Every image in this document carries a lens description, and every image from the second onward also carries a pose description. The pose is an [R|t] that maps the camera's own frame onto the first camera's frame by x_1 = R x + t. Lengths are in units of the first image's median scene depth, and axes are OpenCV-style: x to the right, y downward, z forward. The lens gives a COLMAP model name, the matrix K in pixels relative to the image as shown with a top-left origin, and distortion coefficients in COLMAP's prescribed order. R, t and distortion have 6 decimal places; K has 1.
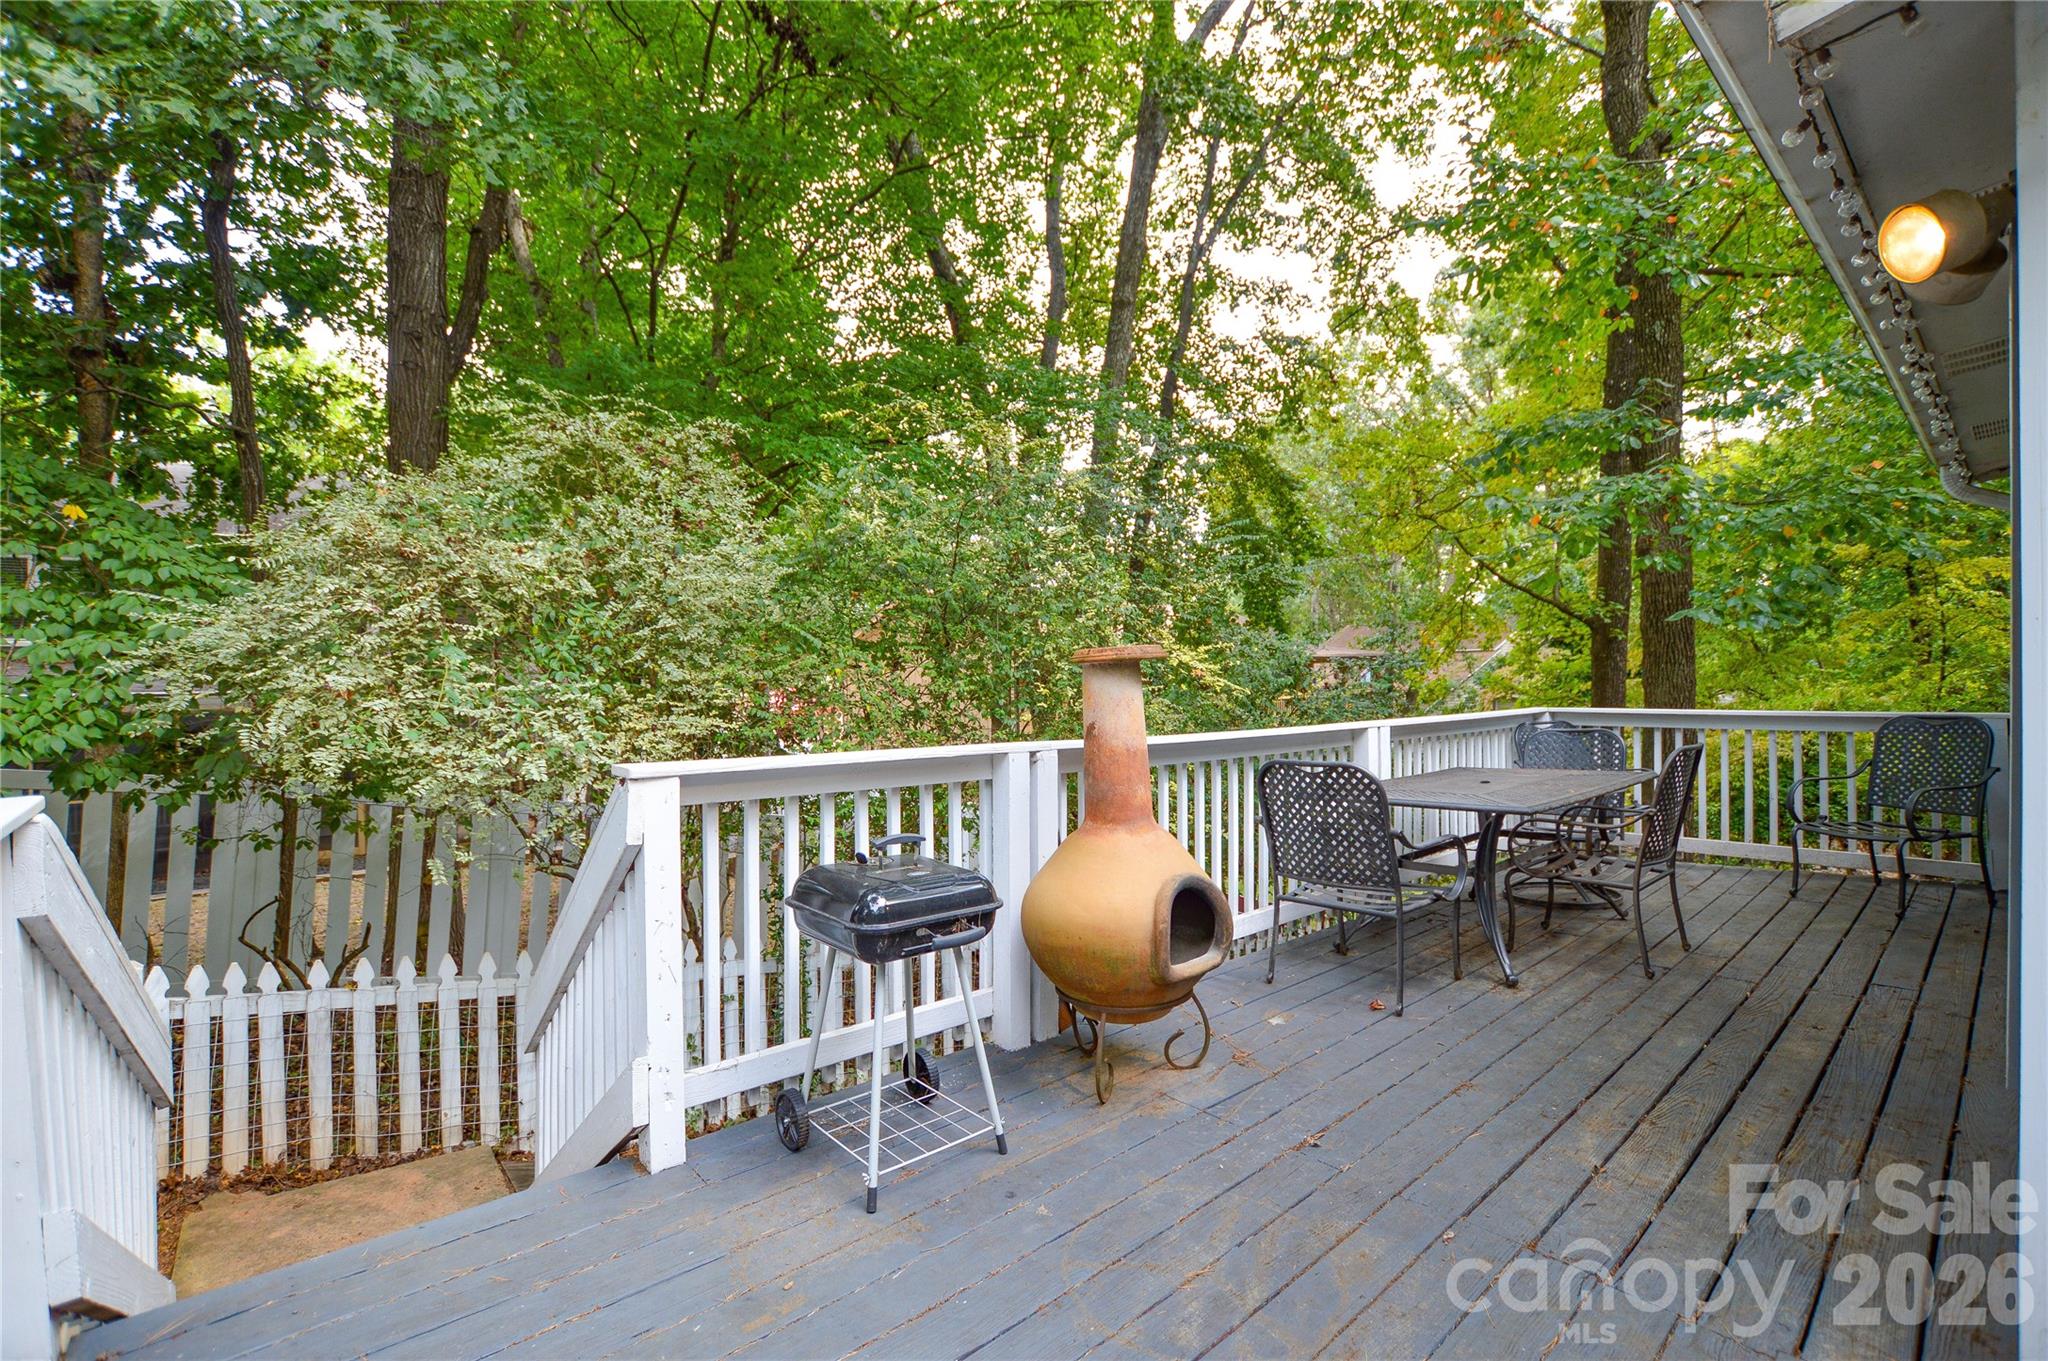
lens RADIAL K [[910.7, 0, 1015.8], [0, 910.7, 678.7], [0, 0, 1]] dist [-0.040392, 0.007414]
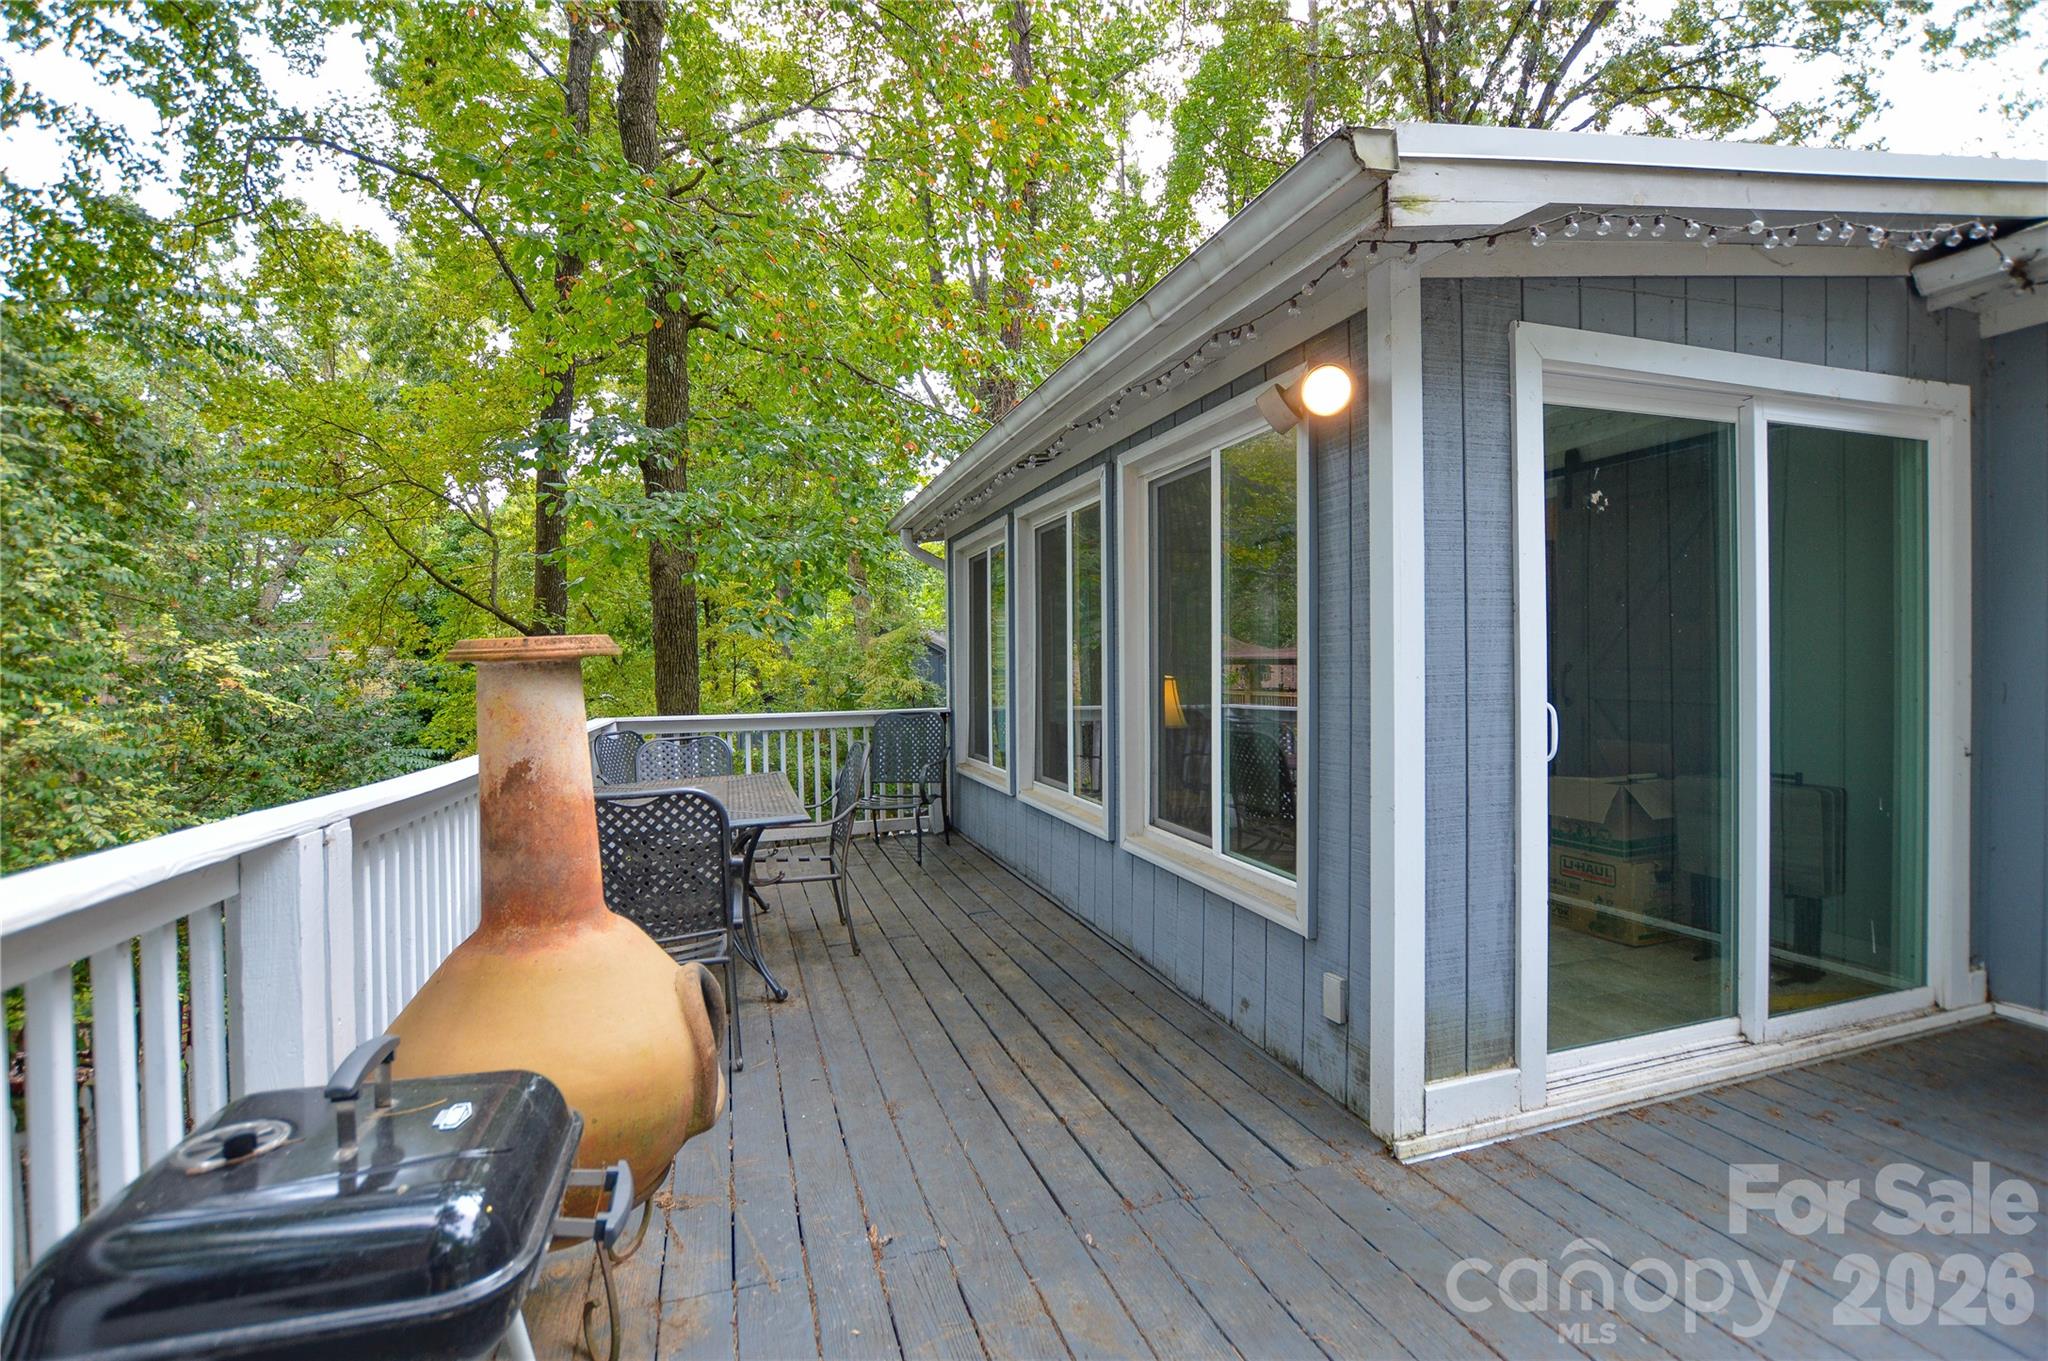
lens RADIAL K [[910.7, 0, 1015.8], [0, 910.7, 678.7], [0, 0, 1]] dist [-0.040392, 0.007414]
pose [[0.372770, 0.009526, 0.927875, -0.286537], [0.002753, 0.999932, -0.011372, 0.002792], [-0.927920, 0.006794, 0.372718, 0.407535]]
